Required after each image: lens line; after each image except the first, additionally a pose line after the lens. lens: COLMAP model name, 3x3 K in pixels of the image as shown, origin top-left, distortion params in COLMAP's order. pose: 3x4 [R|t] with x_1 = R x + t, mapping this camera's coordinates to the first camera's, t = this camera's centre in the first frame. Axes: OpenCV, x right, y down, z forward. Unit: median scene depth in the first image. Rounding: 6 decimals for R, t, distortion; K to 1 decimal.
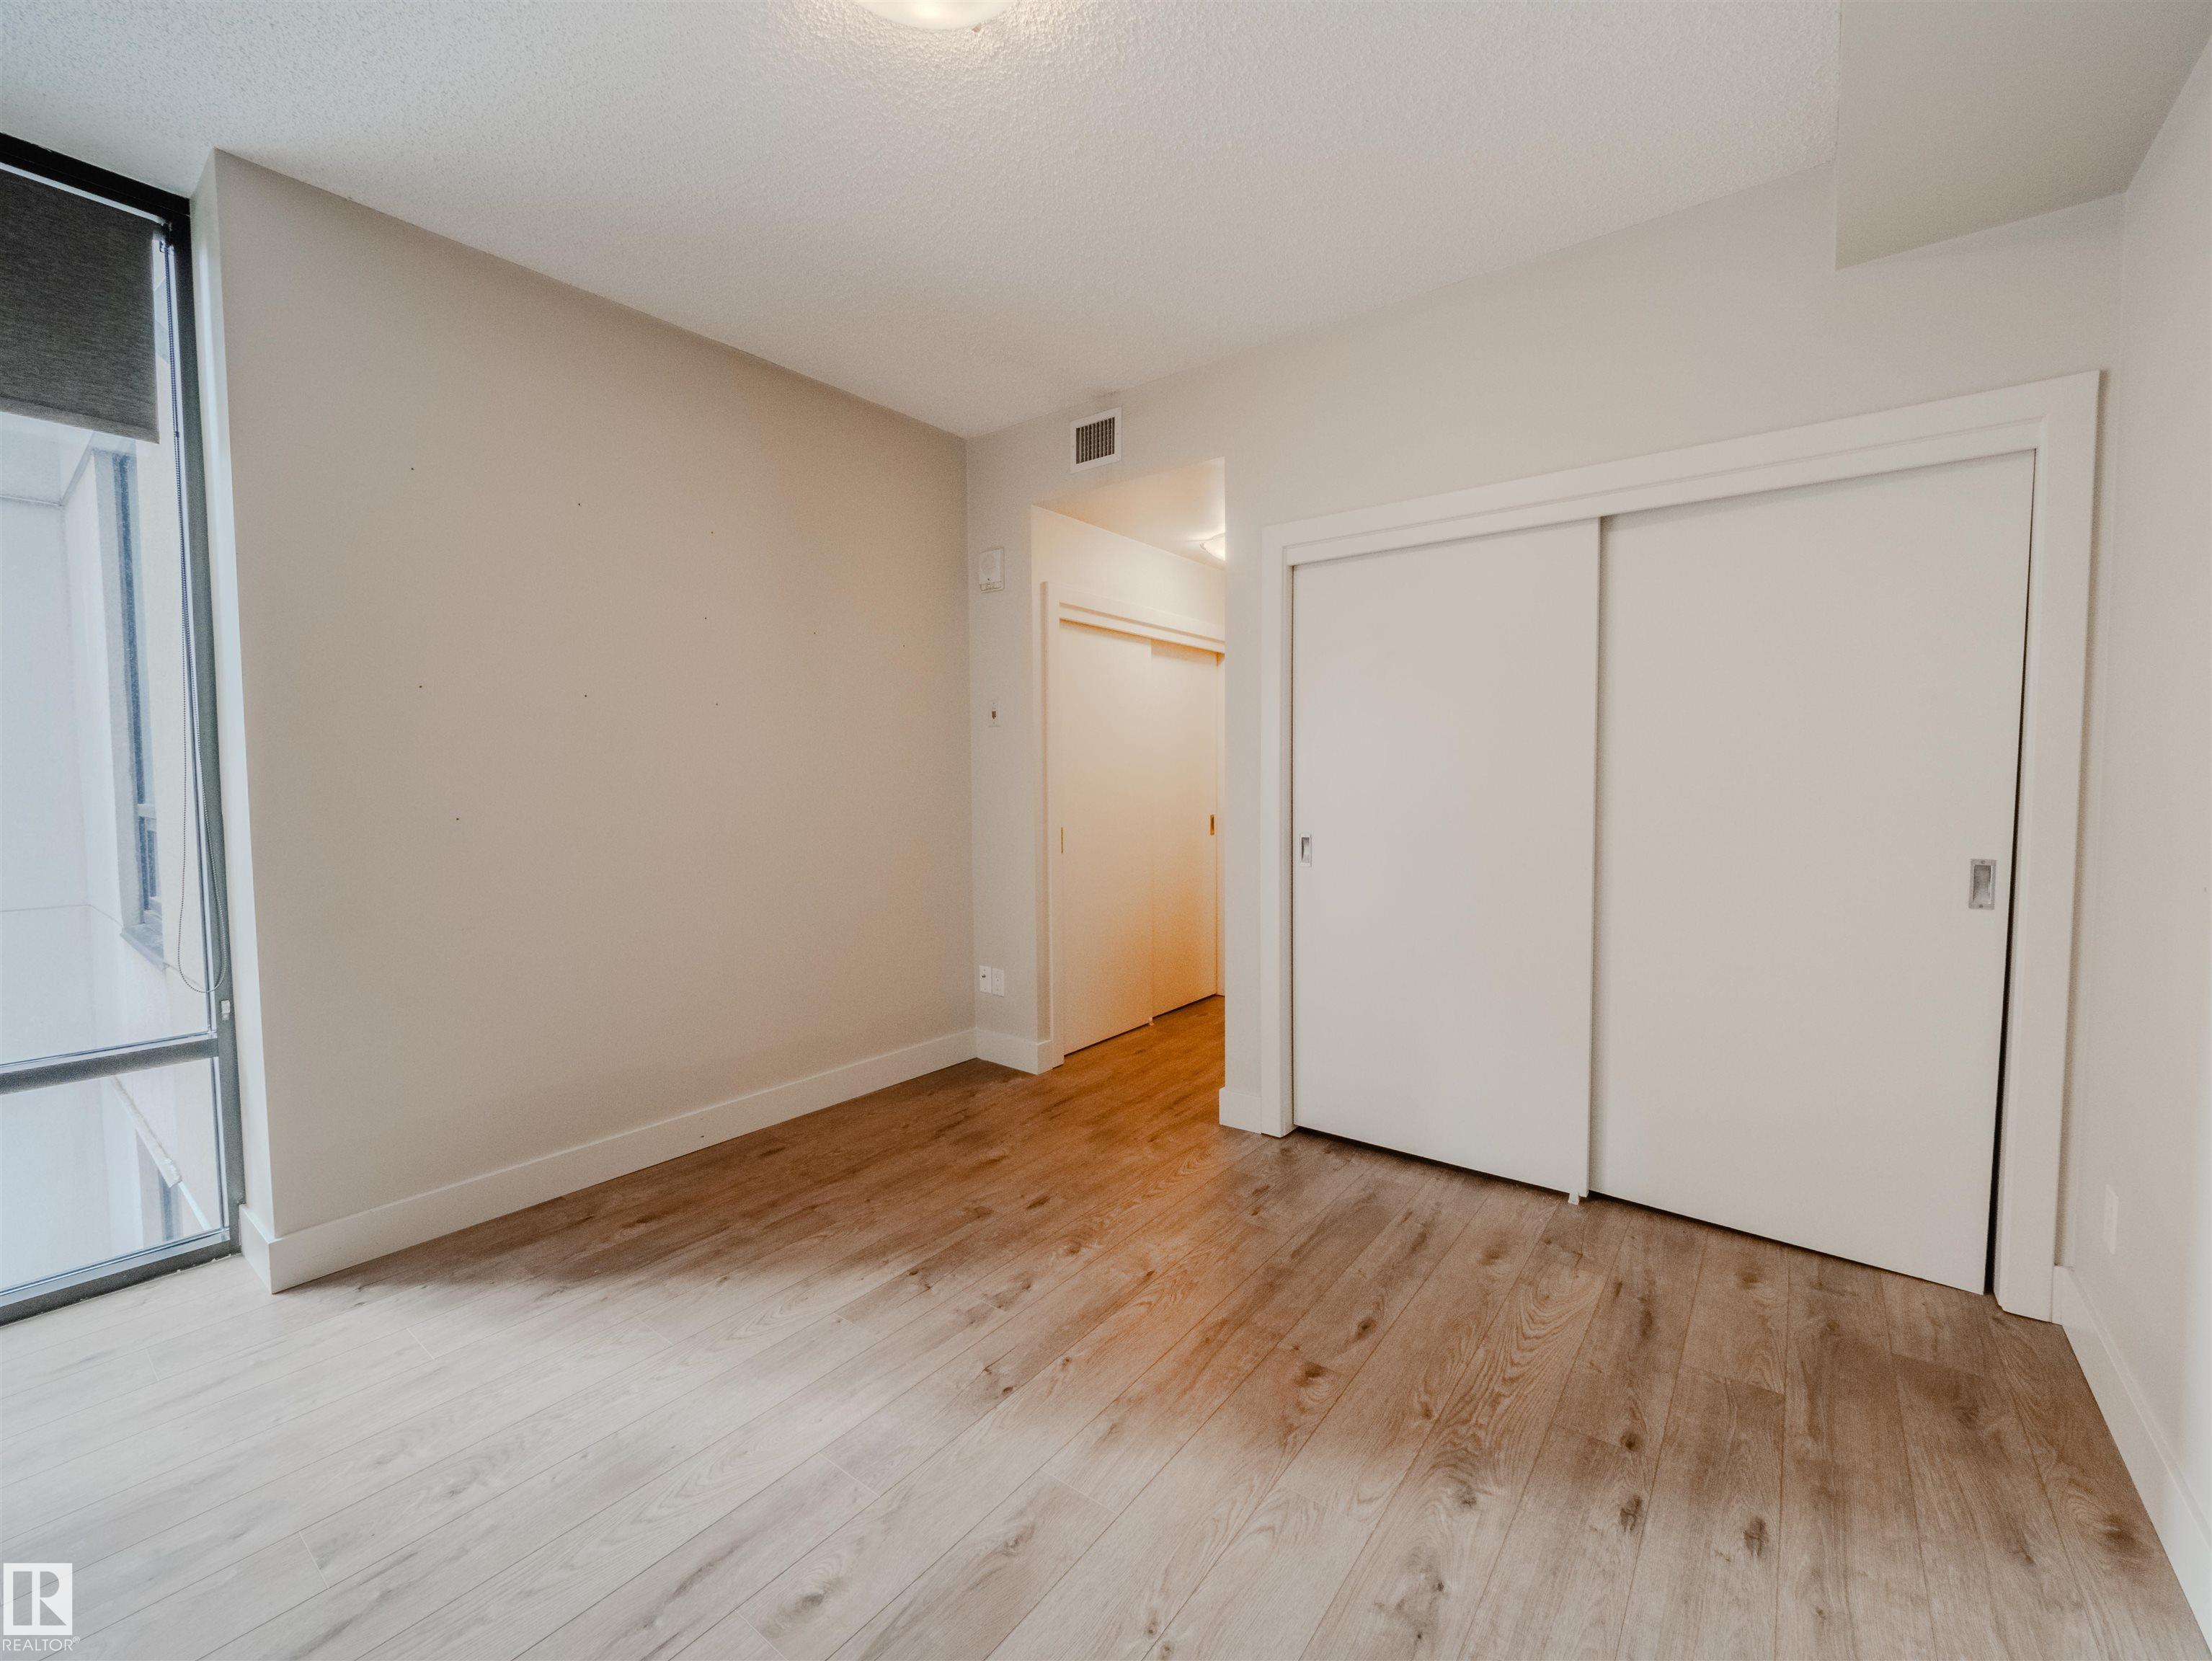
lens RADIAL K [[918.4, 0, 1101.6], [0, 918.4, 823.1], [0, 0, 1]] dist [0.000170, -0.004860]
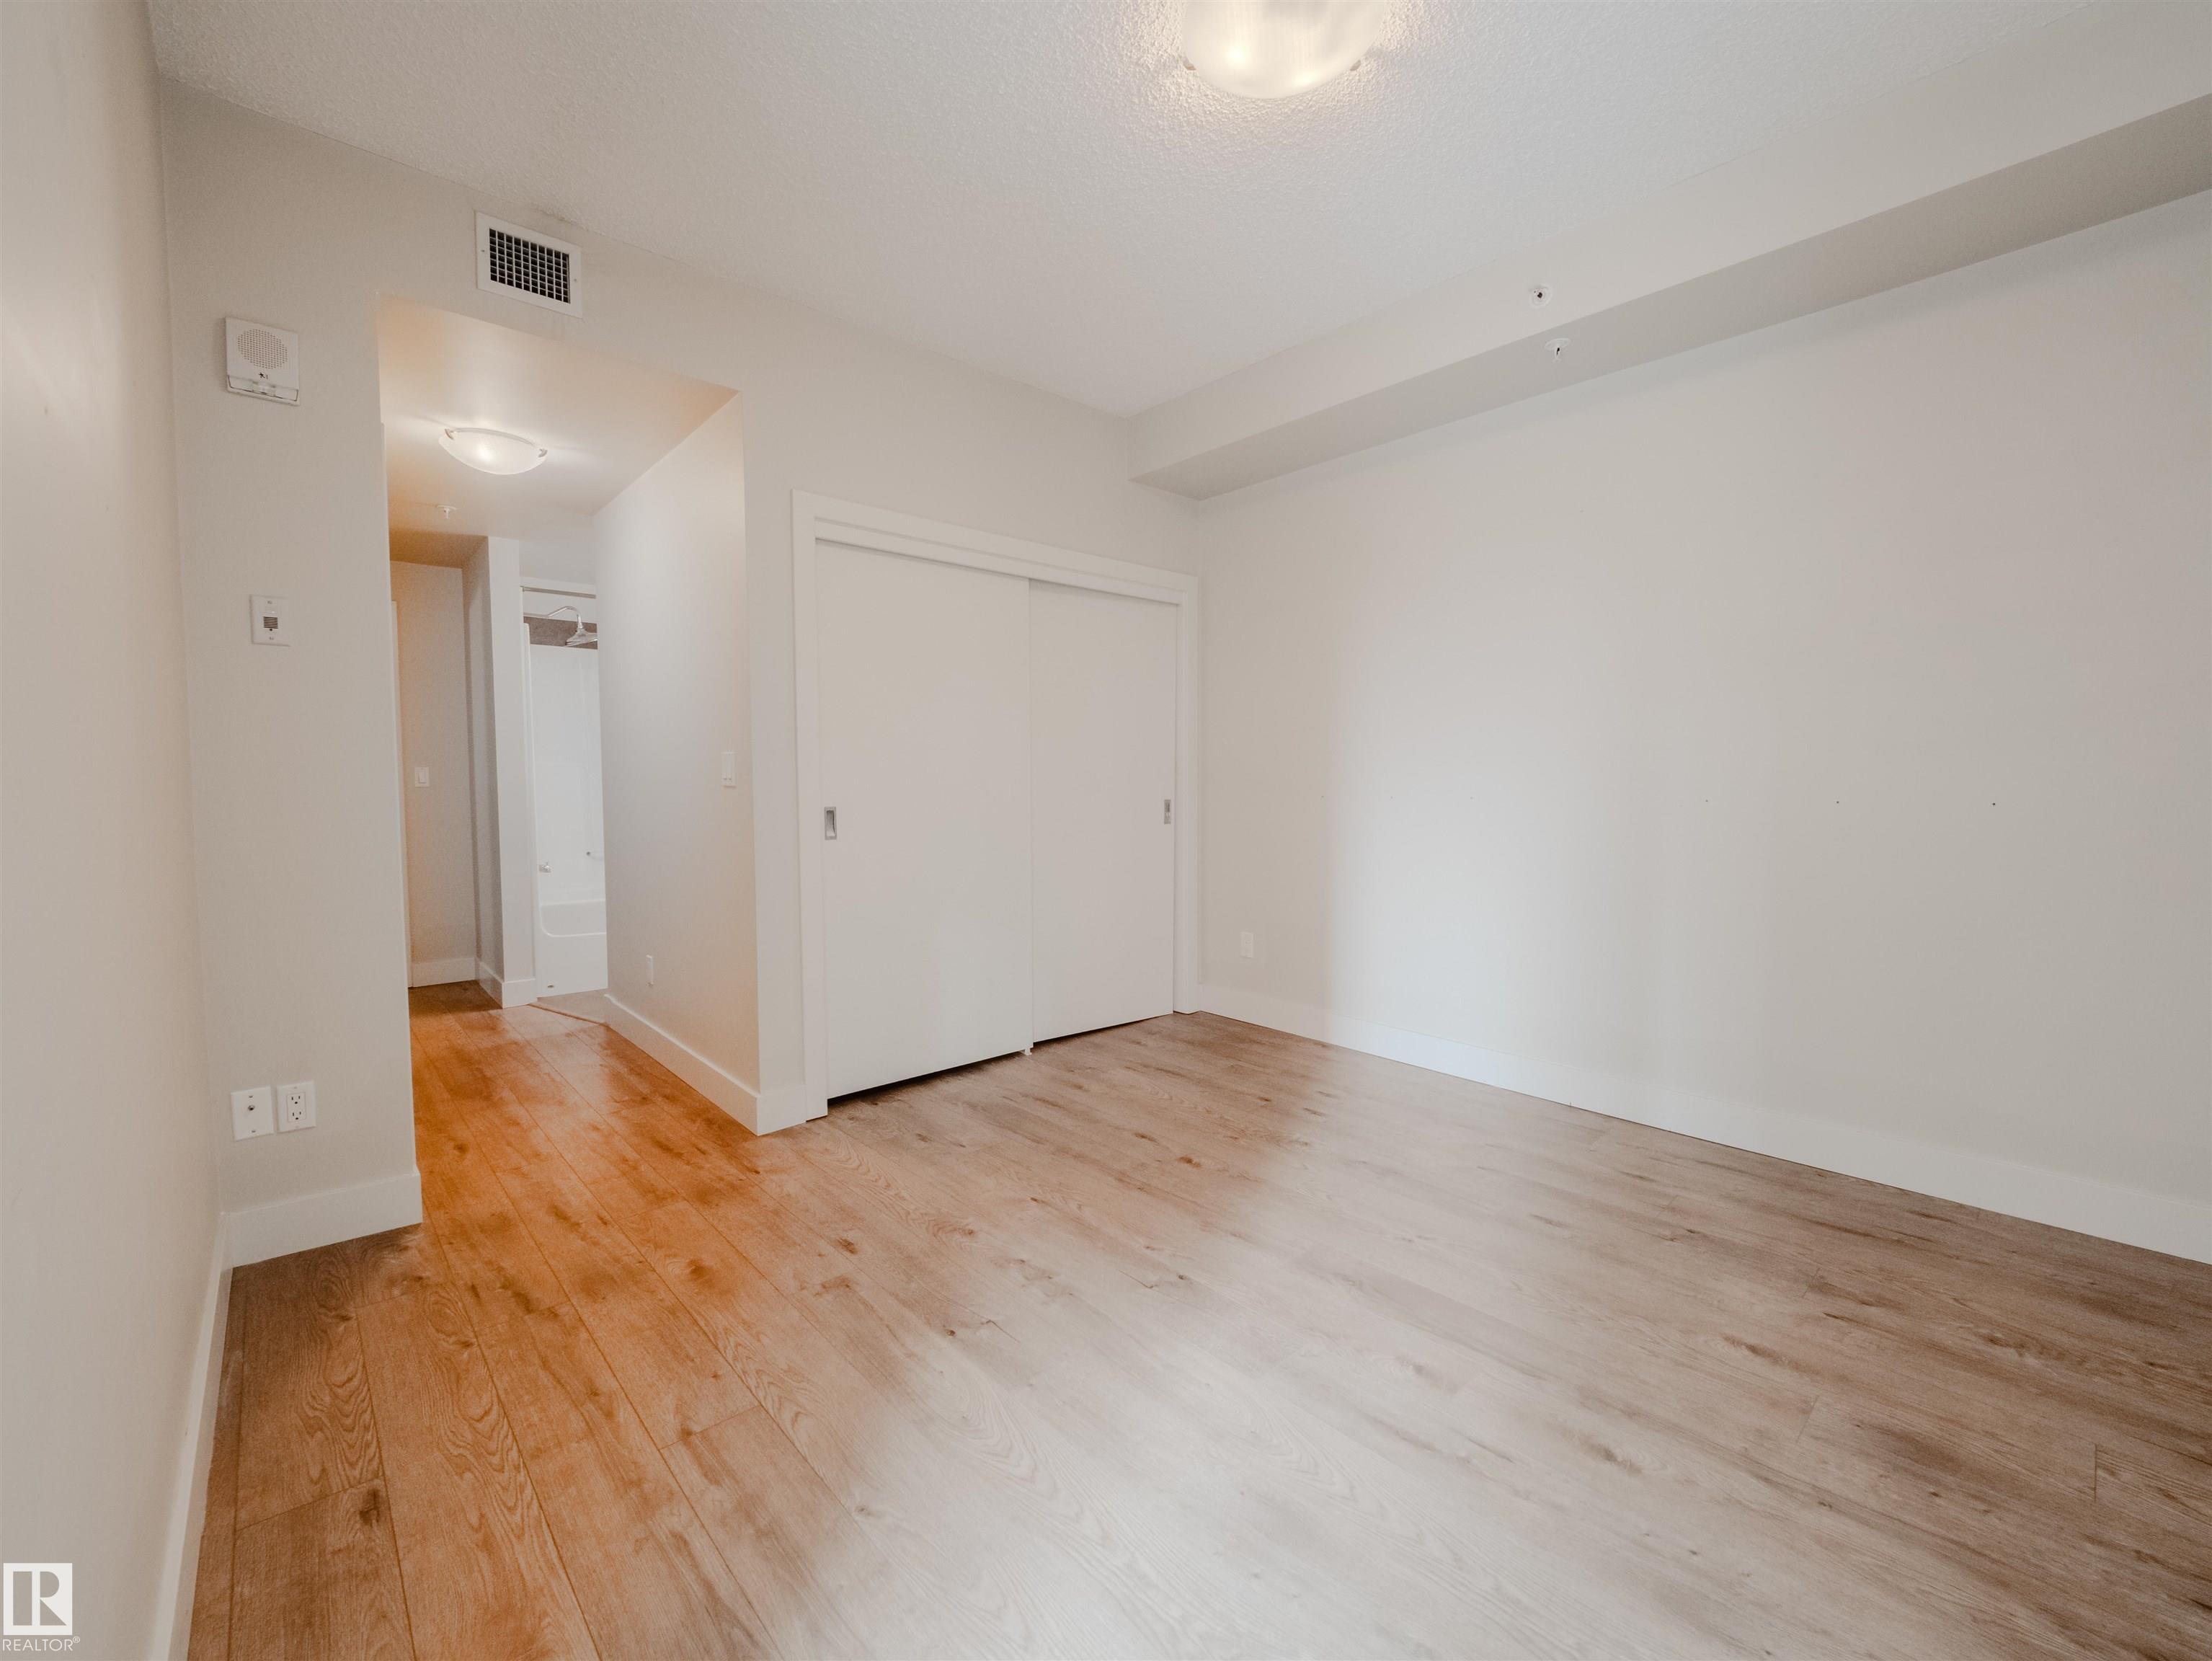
lens RADIAL K [[918.4, 0, 1096.6], [0, 918.4, 827.5], [0, 0, 1]] dist [0.000170, -0.004860]
pose [[0.181171, -0.043801, 0.982476, -0.975626], [0.057921, 0.997749, 0.033801, 0.022969], [-0.981744, 0.050782, 0.183300, 0.710098]]
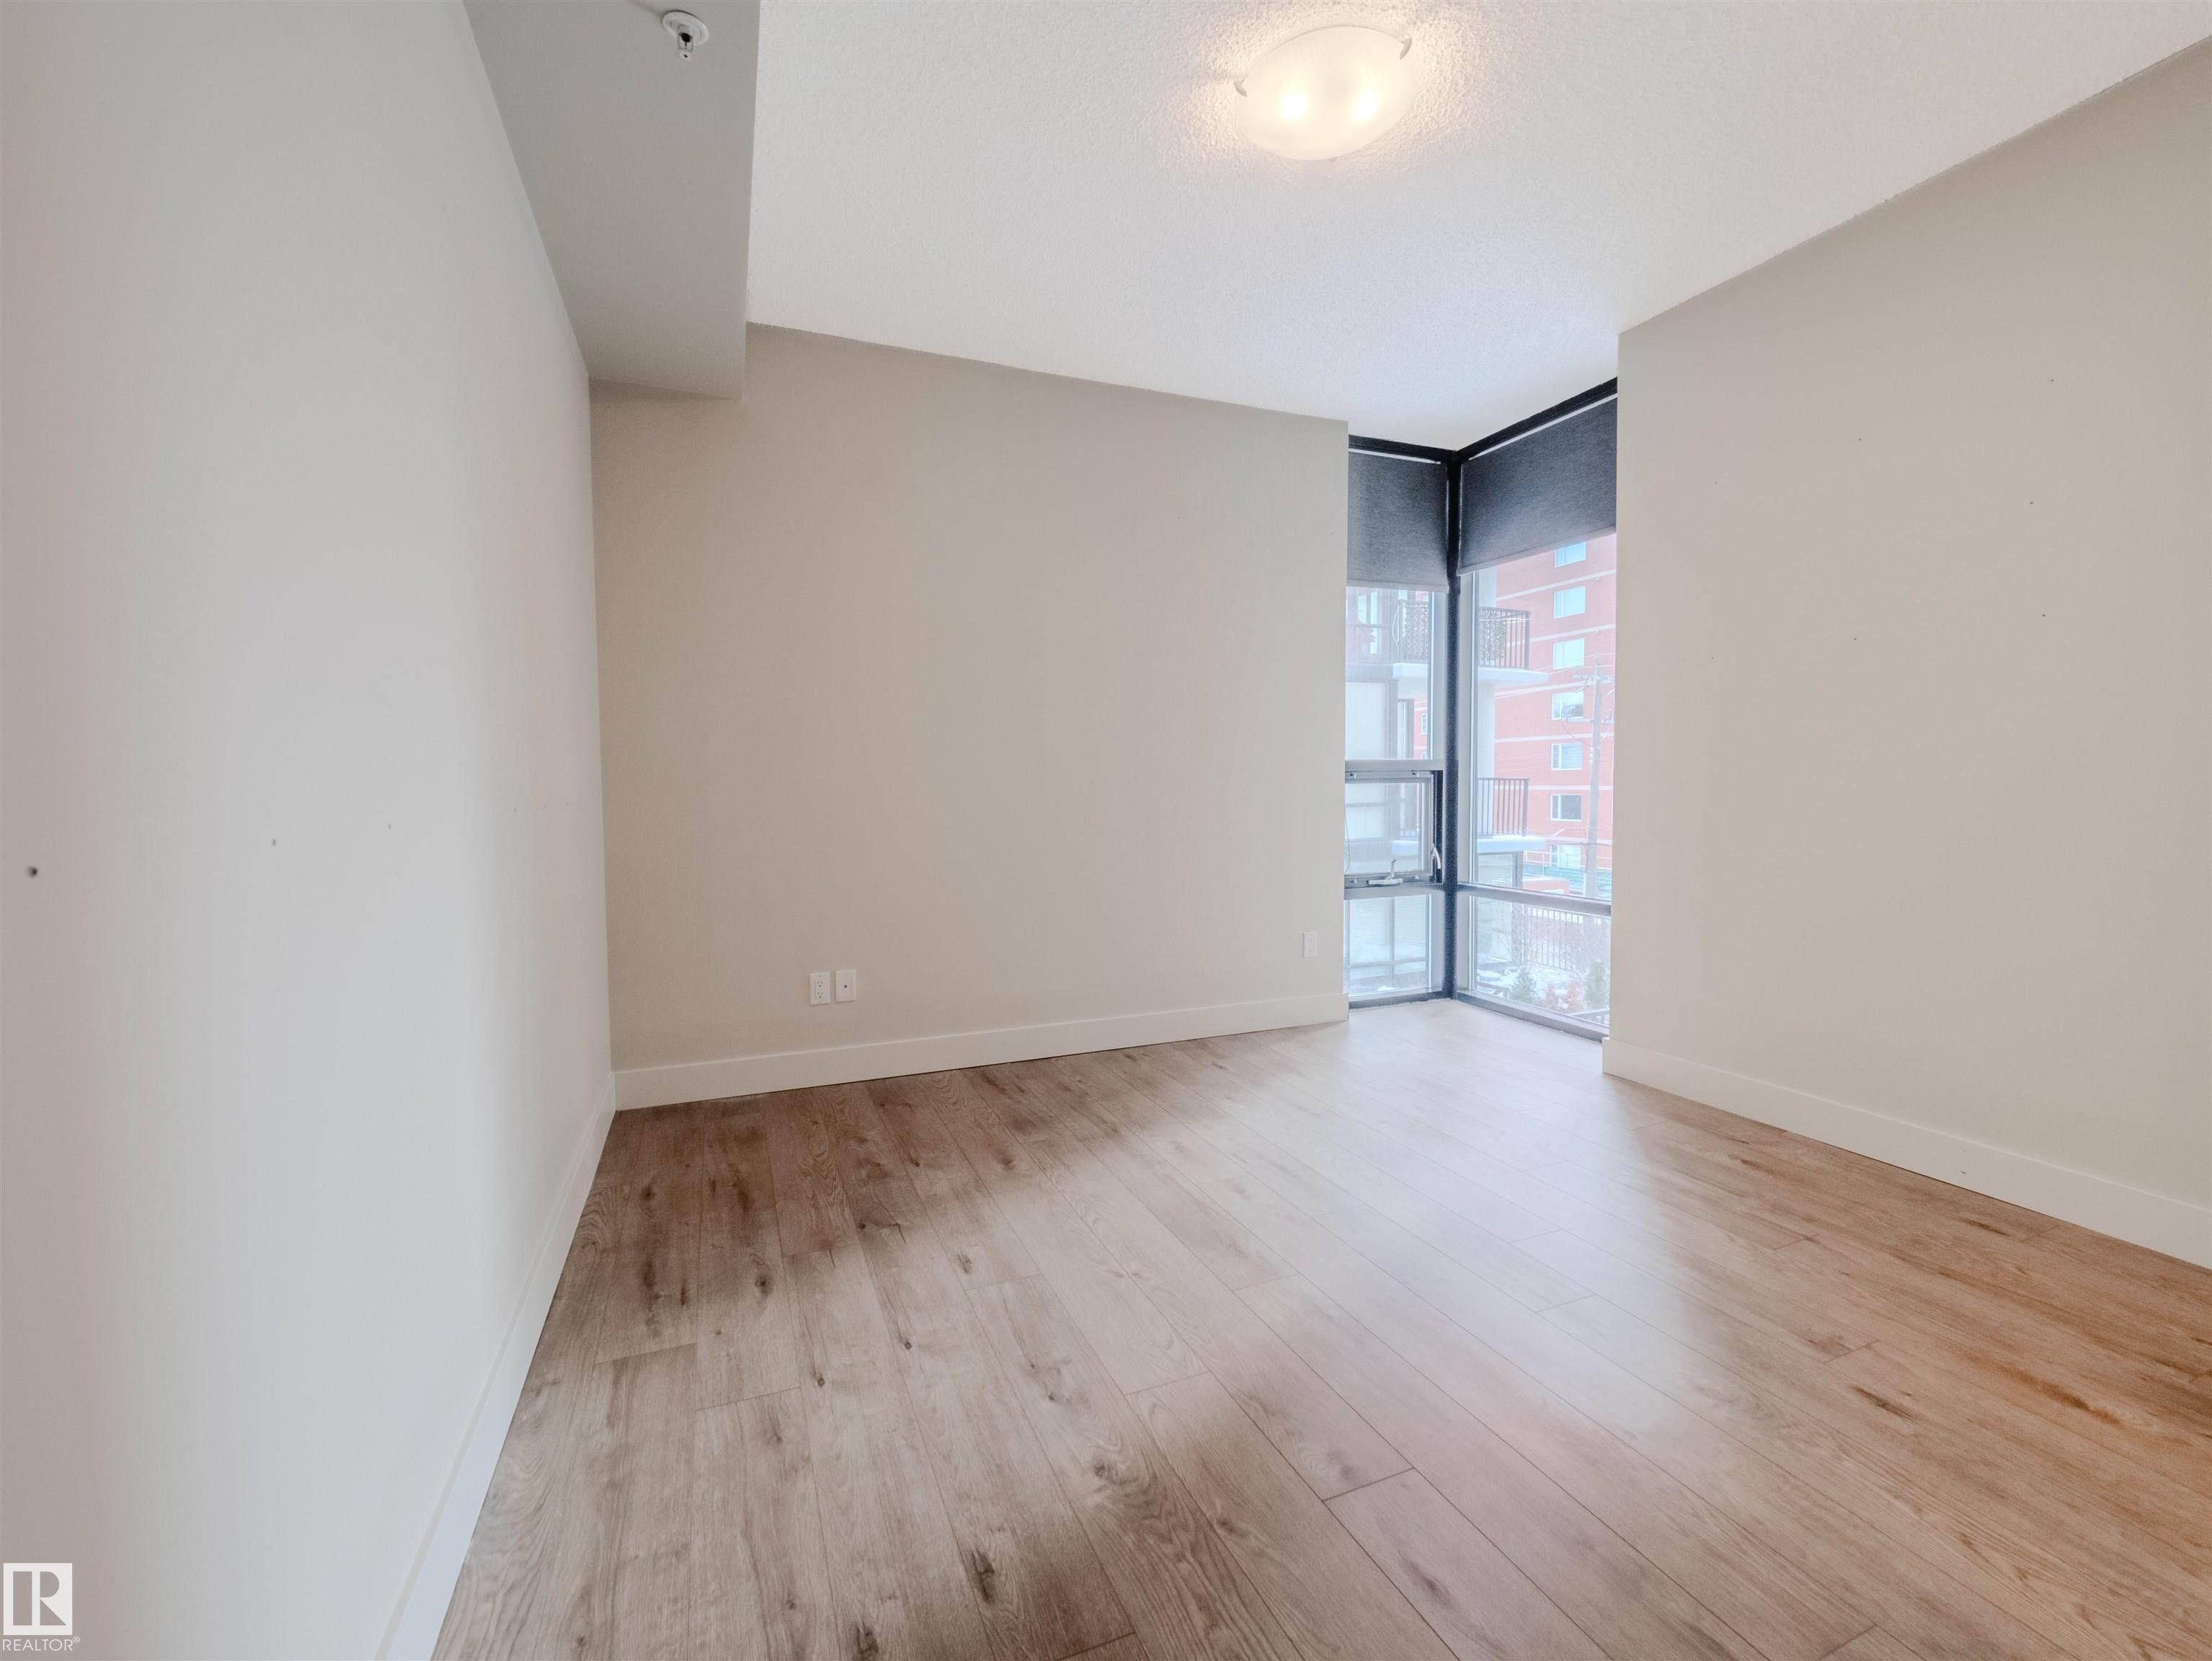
lens RADIAL K [[918.4, 0, 1095.0], [0, 918.4, 830.9], [0, 0, 1]] dist [0.000170, -0.004860]
pose [[-0.499806, 0.060475, -0.864024, 0.800916], [-0.033535, 0.995460, 0.089073, 0.005165], [0.865488, 0.073495, -0.495509, 0.963073]]
